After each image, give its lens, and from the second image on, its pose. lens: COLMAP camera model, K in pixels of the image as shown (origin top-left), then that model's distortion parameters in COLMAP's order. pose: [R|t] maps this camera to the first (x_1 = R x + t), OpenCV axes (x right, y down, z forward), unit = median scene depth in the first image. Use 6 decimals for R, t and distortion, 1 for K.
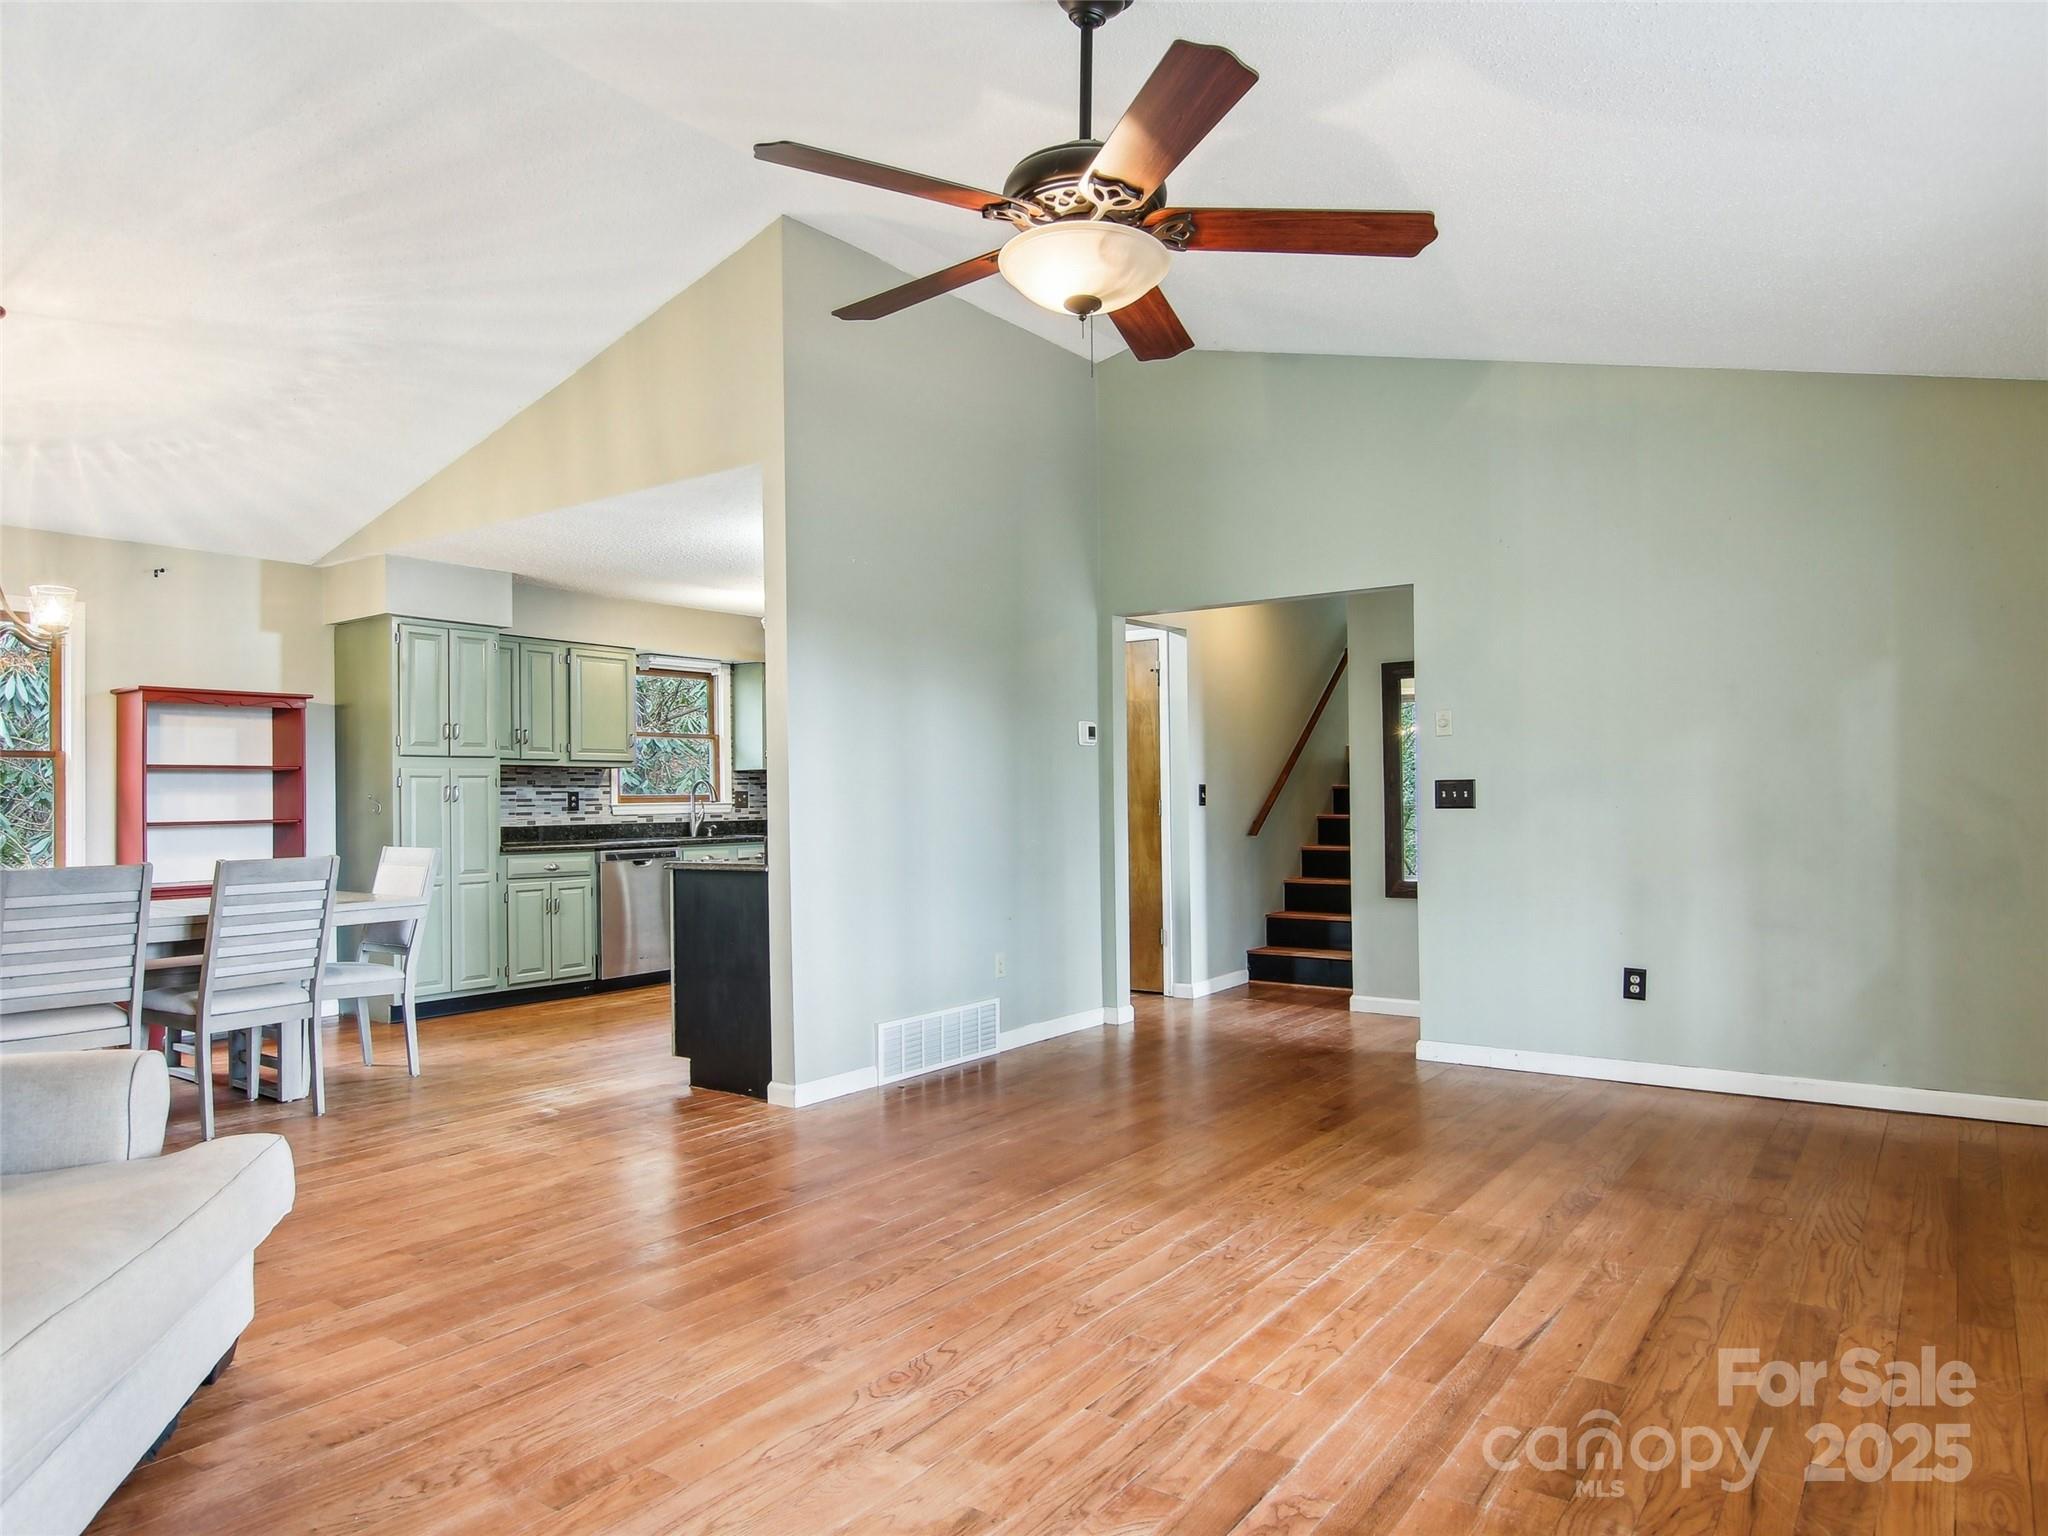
lens RADIAL K [[1273.1, 0, 1012.3], [0, 1273.1, 775.8], [0, 0, 1]] dist [-0.004869, -0.003615]
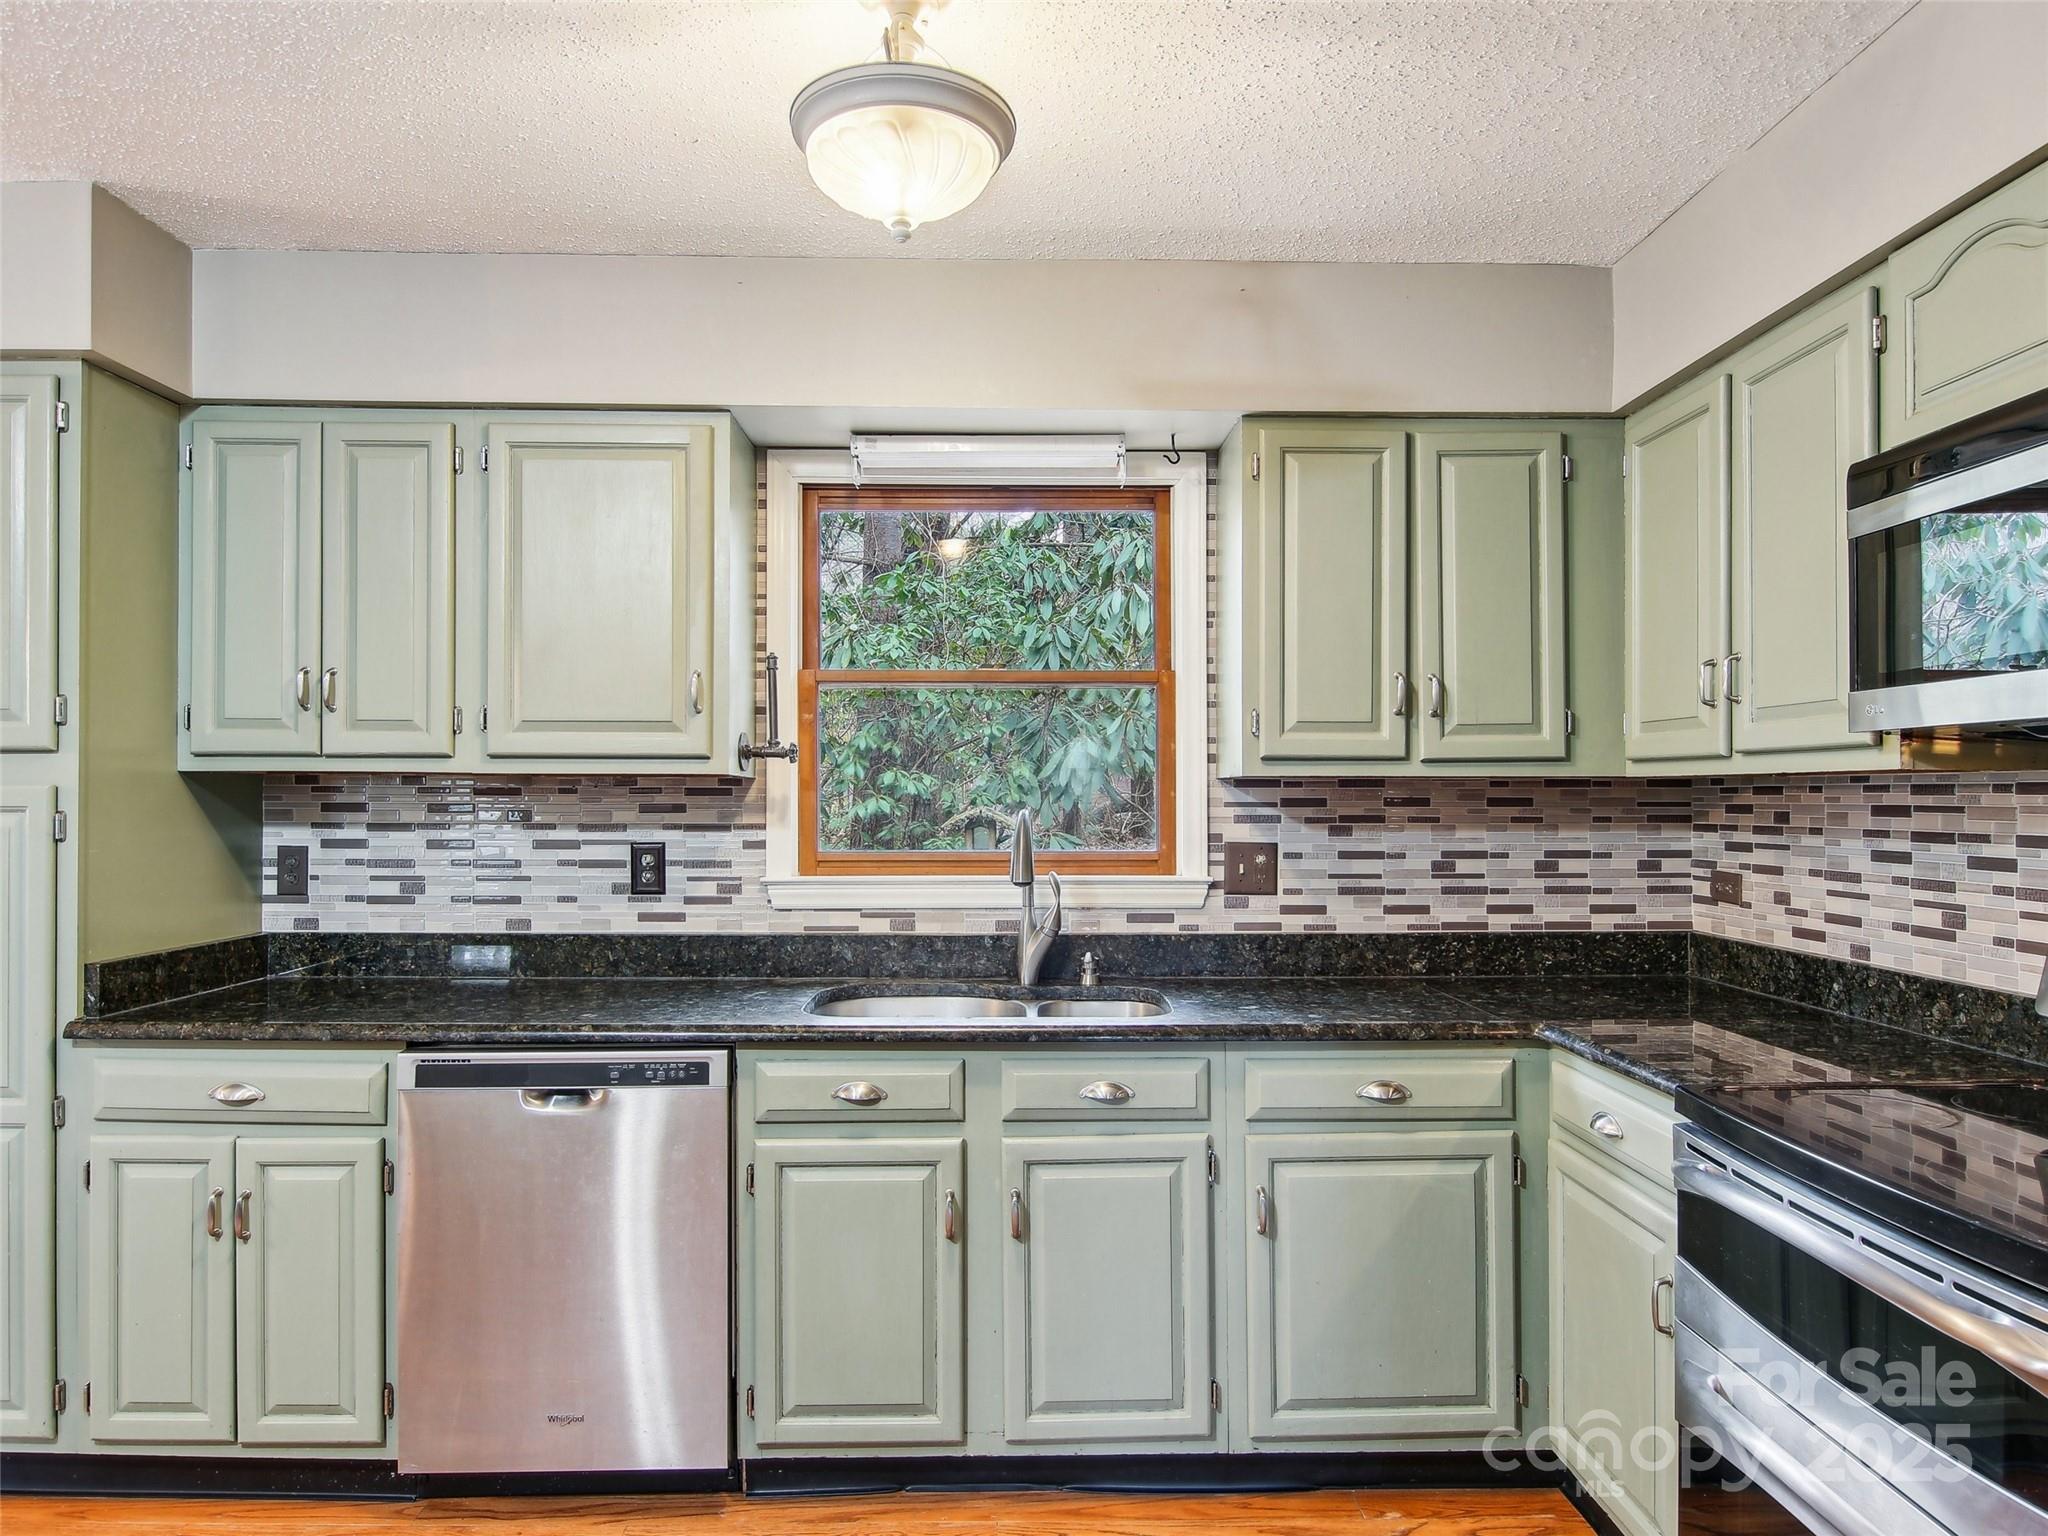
lens RADIAL K [[1251.5, 0, 1075.0], [0, 1251.5, 796.7], [0, 0, 1]] dist [-0.007376, -0.003209]
pose [[0.619382, 0.007988, -0.785049, 0.010329], [0.006225, 0.999867, 0.015085, -0.005198], [0.785065, -0.014230, 0.619250, 0.915531]]
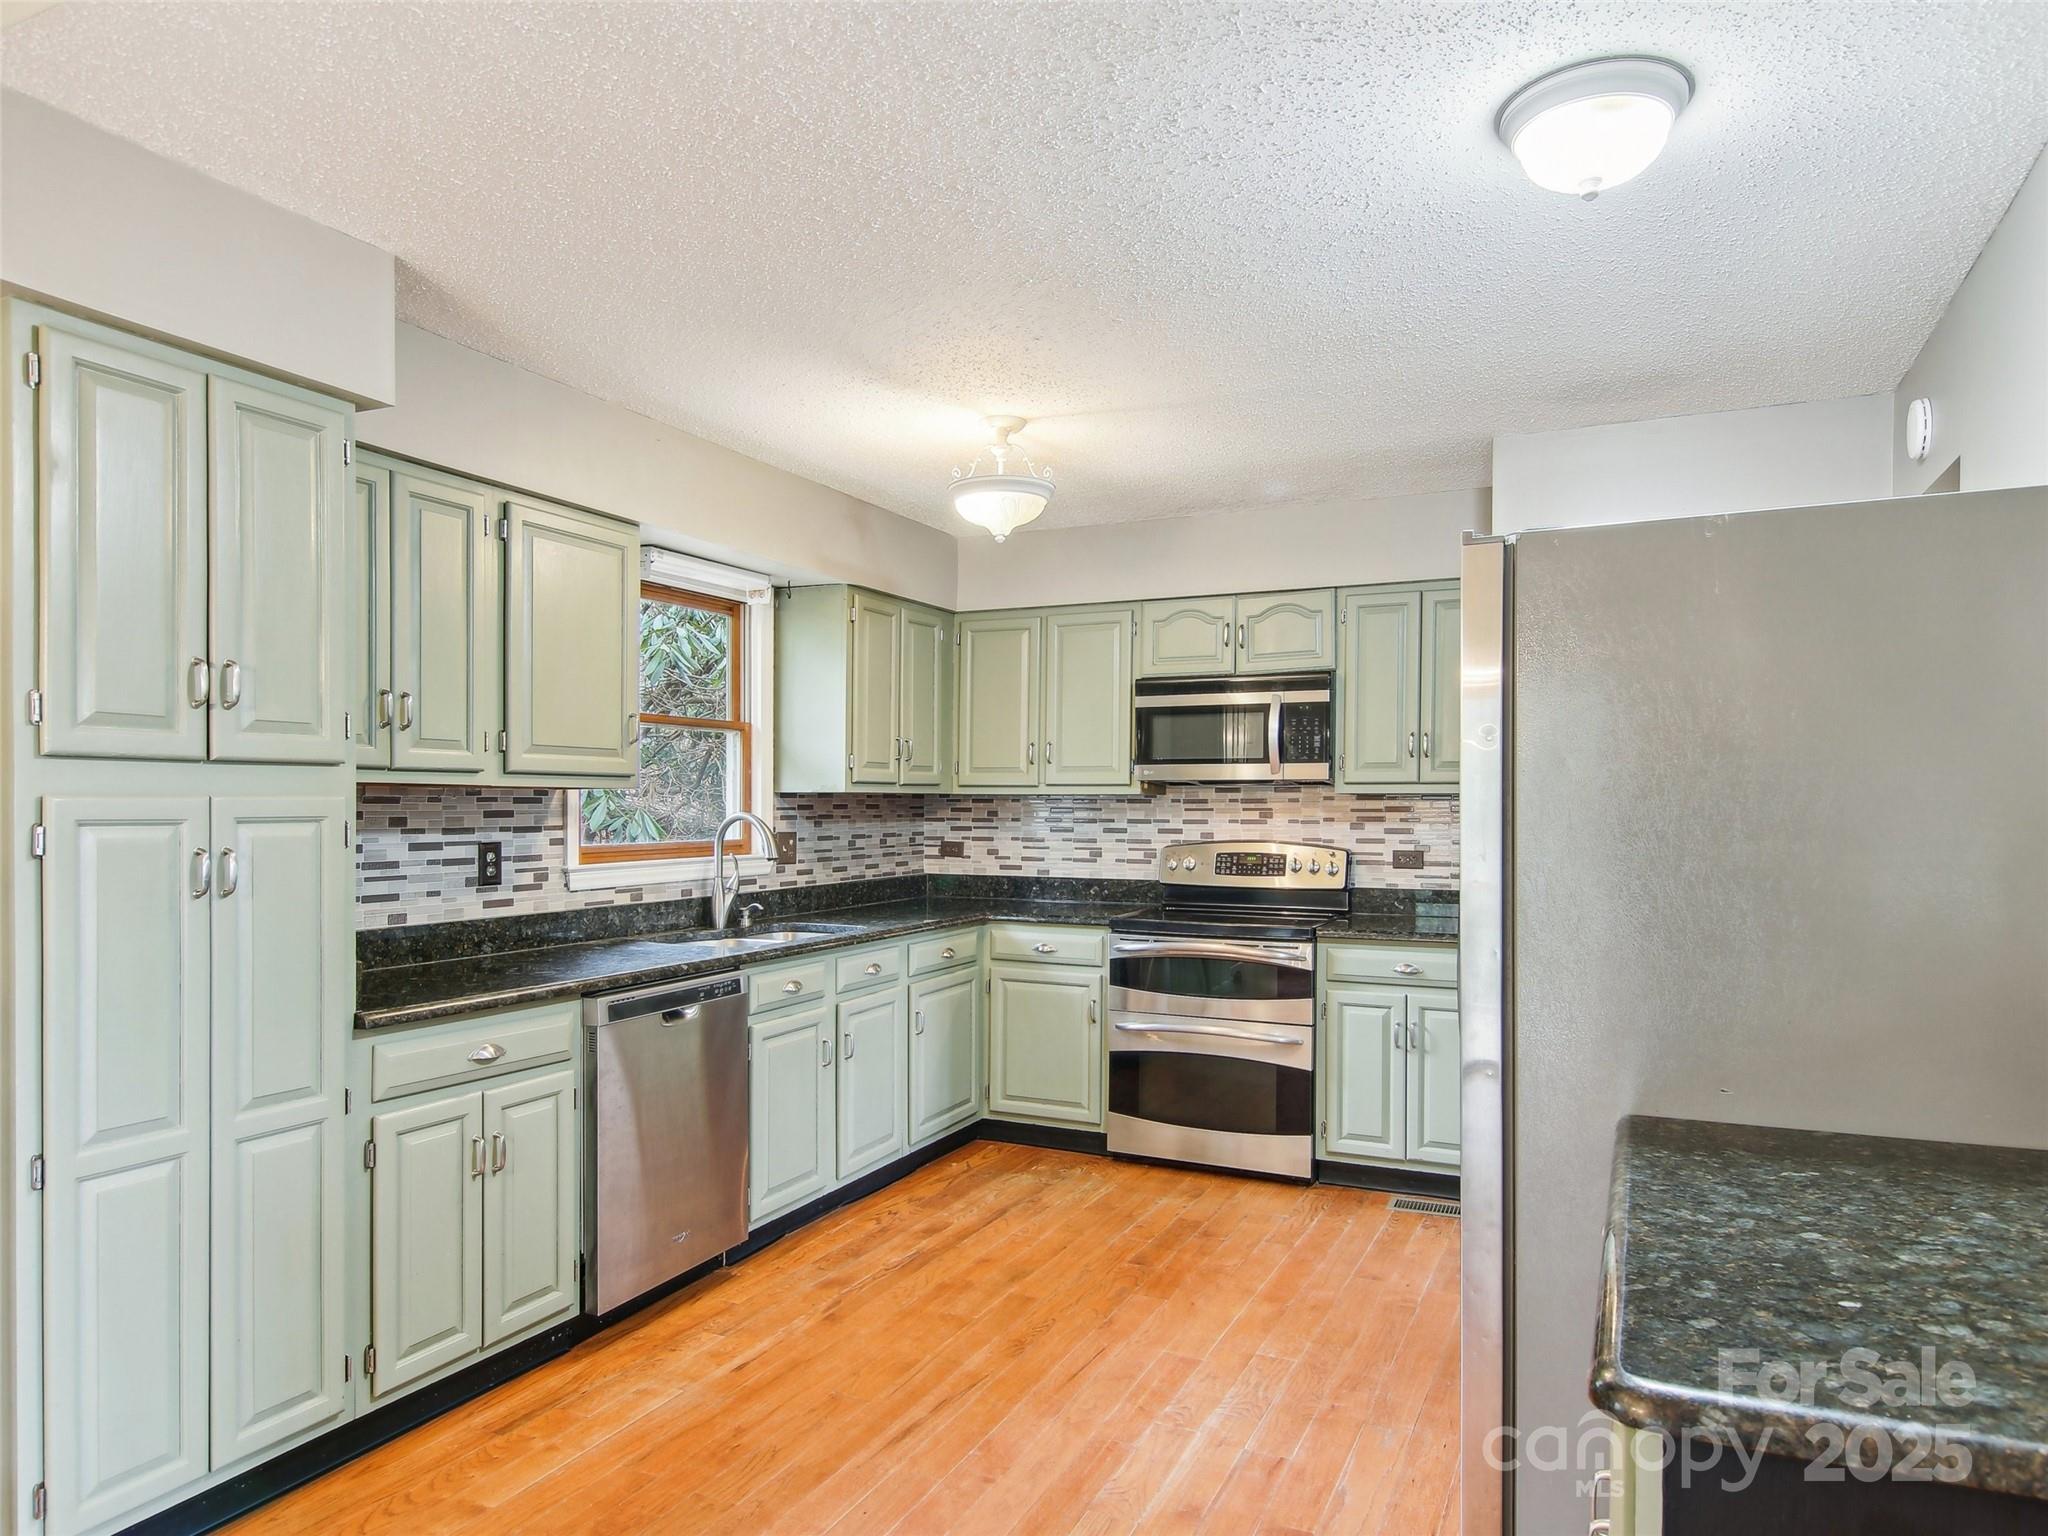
lens RADIAL K [[1273.1, 0, 1012.3], [0, 1273.1, 775.8], [0, 0, 1]] dist [-0.004869, -0.003615]
pose [[0.980741, 0.015407, 0.194706, -0.266079], [-0.014496, 0.999876, -0.006104, -0.010656], [-0.194776, 0.003164, 0.980843, 0.559963]]
